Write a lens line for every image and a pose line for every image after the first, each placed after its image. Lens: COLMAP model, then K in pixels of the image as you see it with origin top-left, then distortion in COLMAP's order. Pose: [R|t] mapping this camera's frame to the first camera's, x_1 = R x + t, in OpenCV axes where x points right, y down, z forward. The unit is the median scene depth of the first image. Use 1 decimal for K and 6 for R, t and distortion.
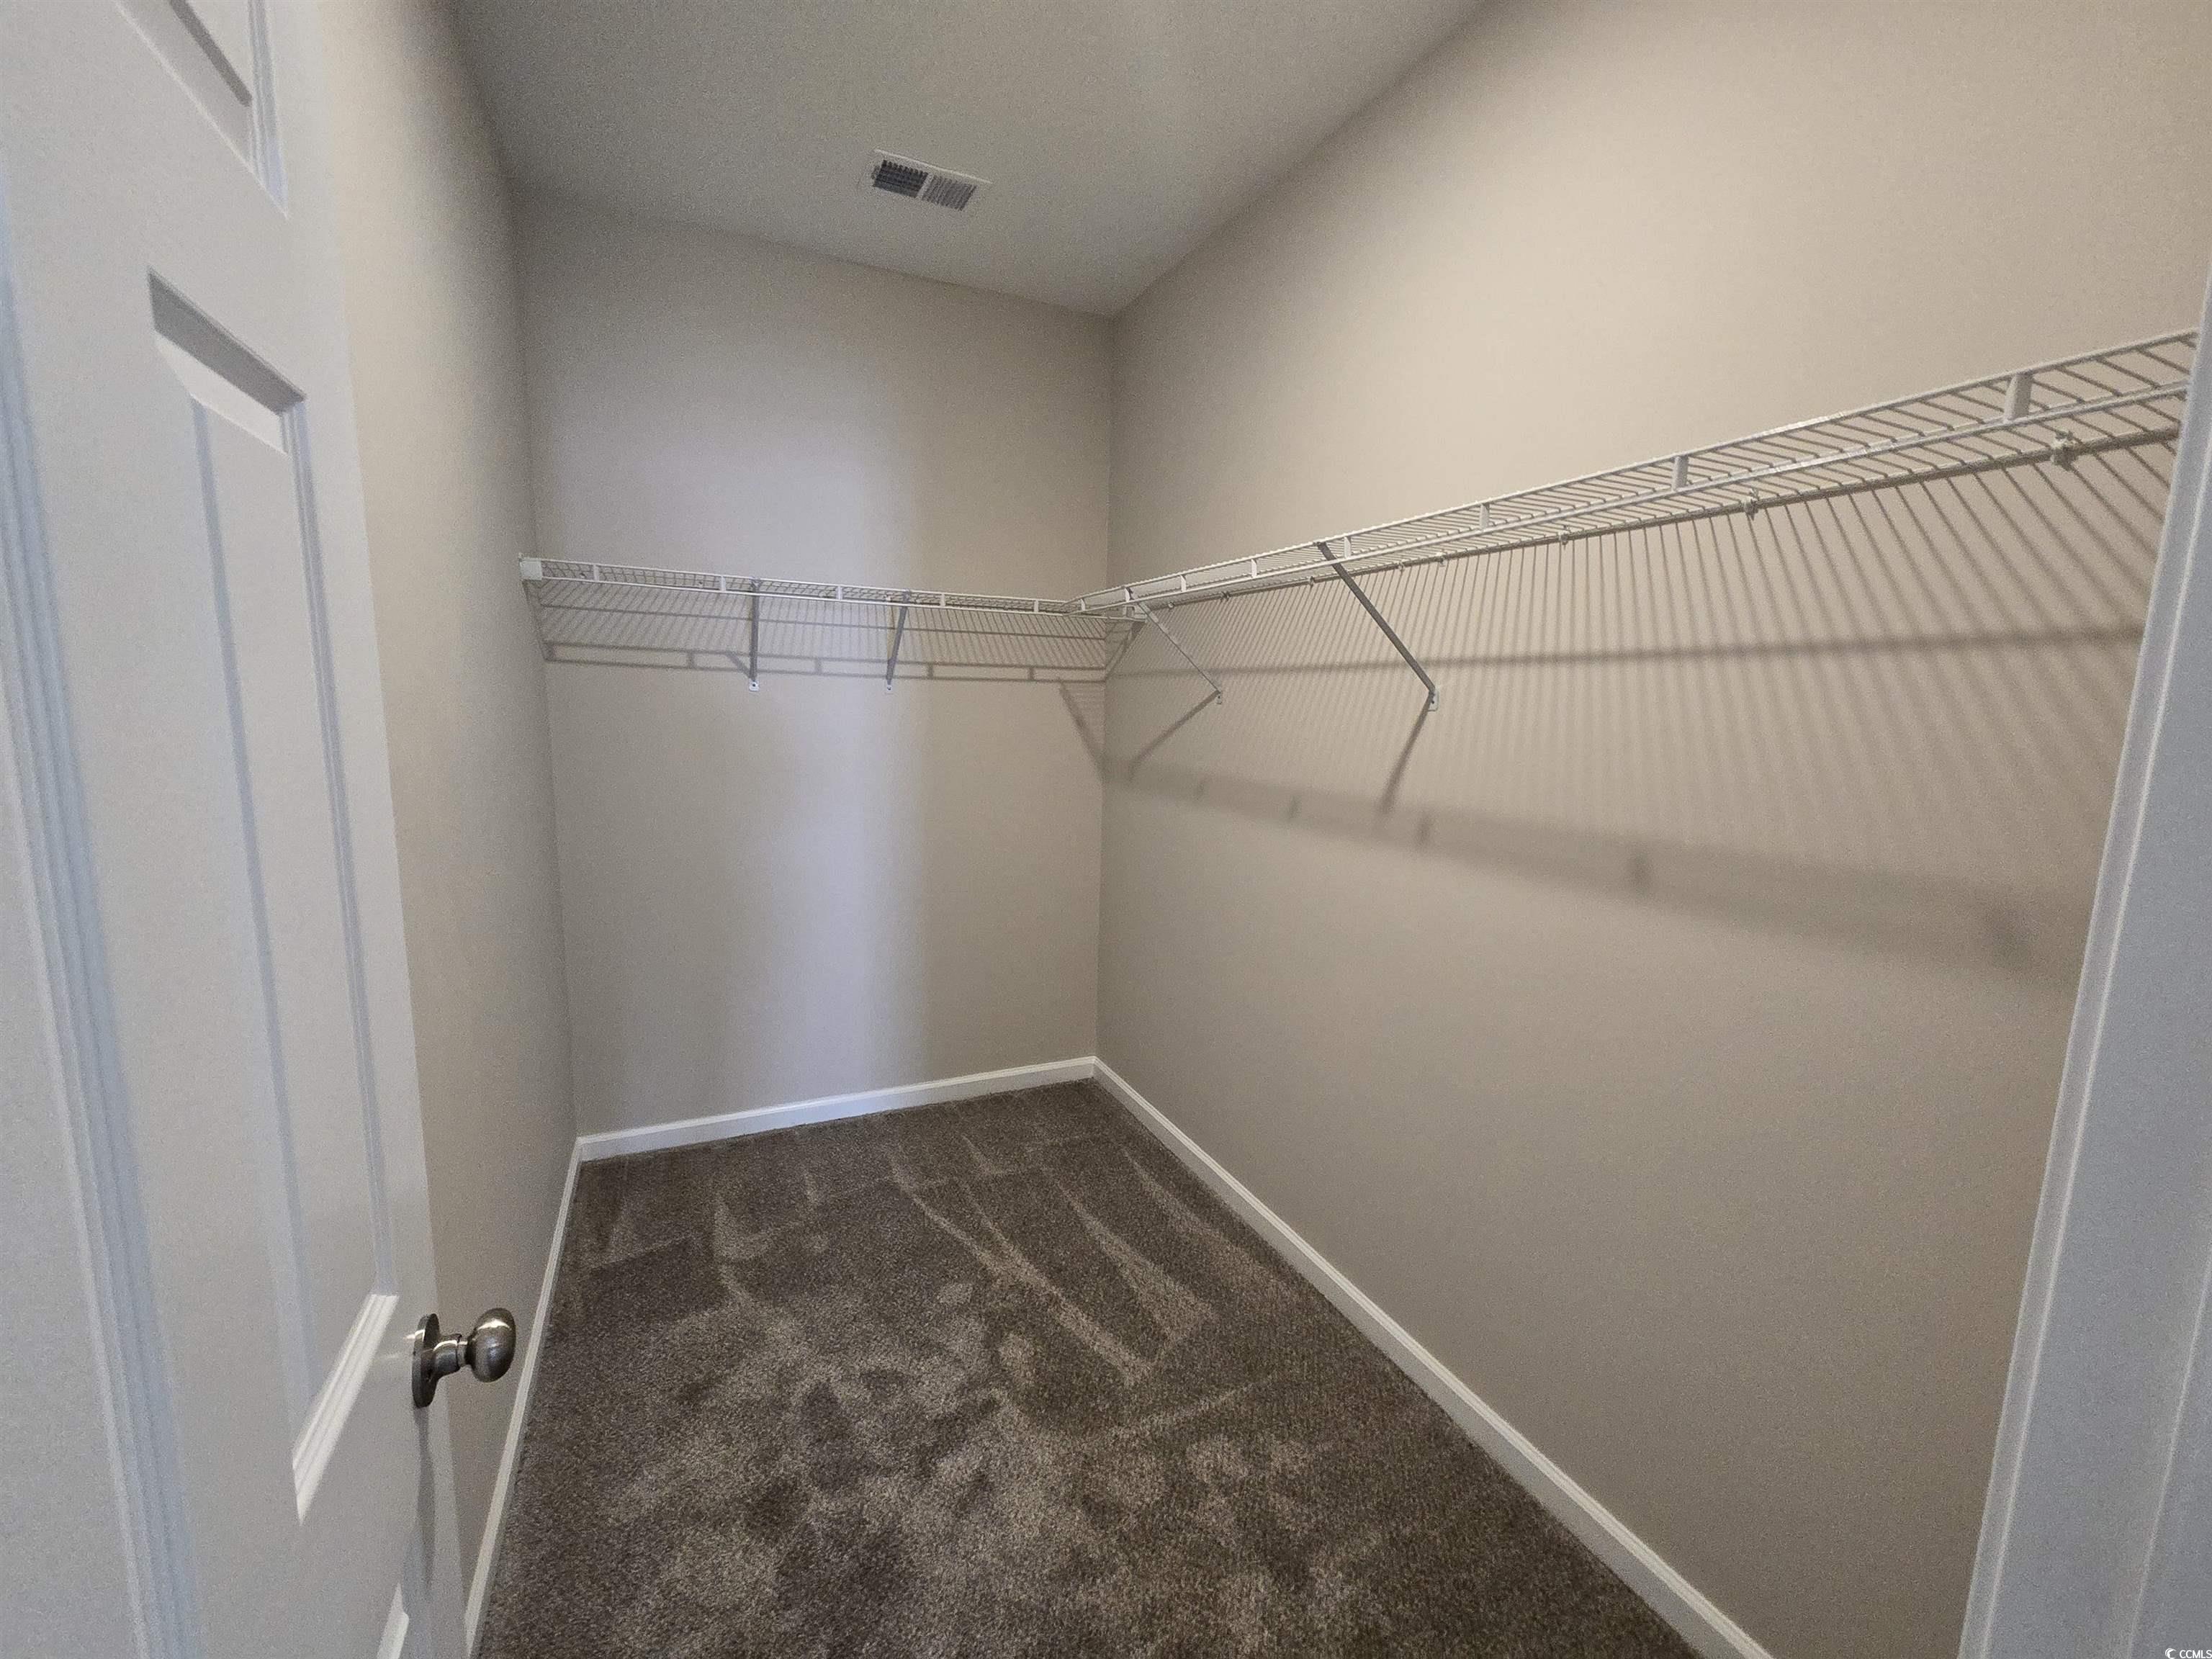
lens RADIAL K [[904.7, 0, 1117.0], [0, 904.7, 831.1], [0, 0, 1]] dist [-0.000418, -0.000130]
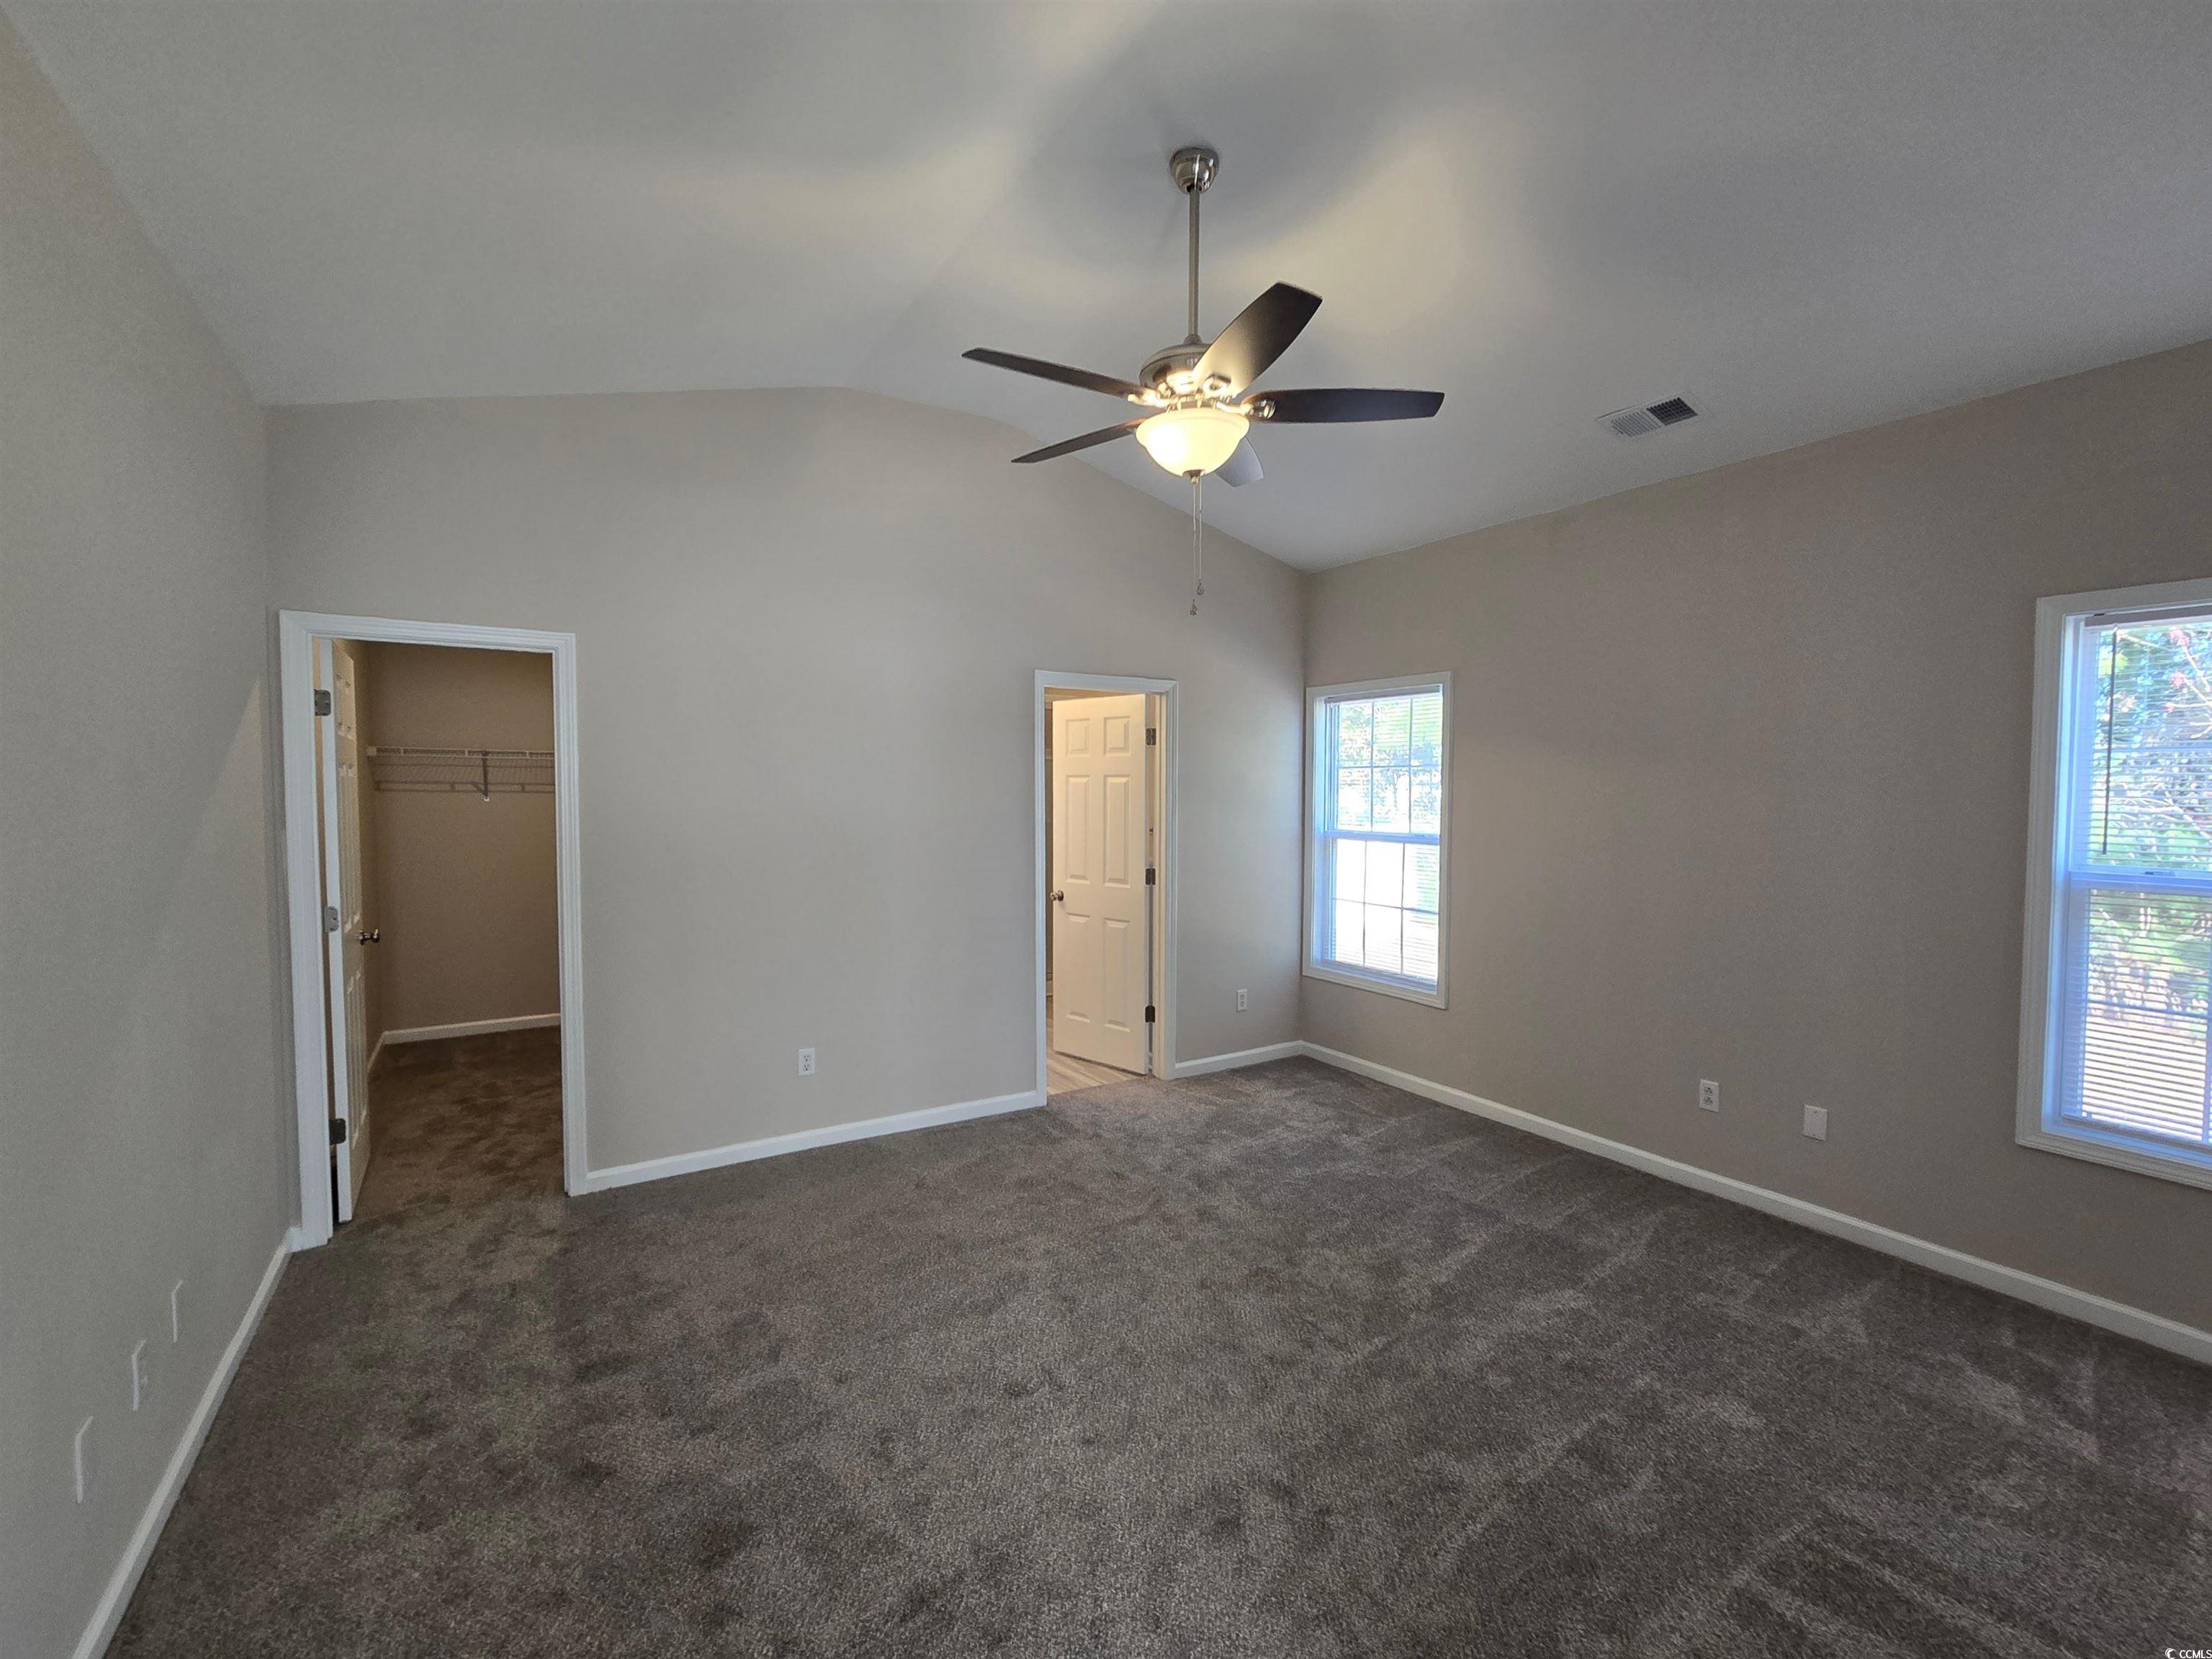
lens RADIAL K [[904.7, 0, 1094.1], [0, 904.7, 827.2], [0, 0, 1]] dist [-0.000418, -0.000130]
pose [[0.990428, -0.027824, 0.135199, 0.690765], [0.040559, 0.994898, -0.092378, 0.149132], [-0.131938, 0.096977, 0.986503, -1.205203]]
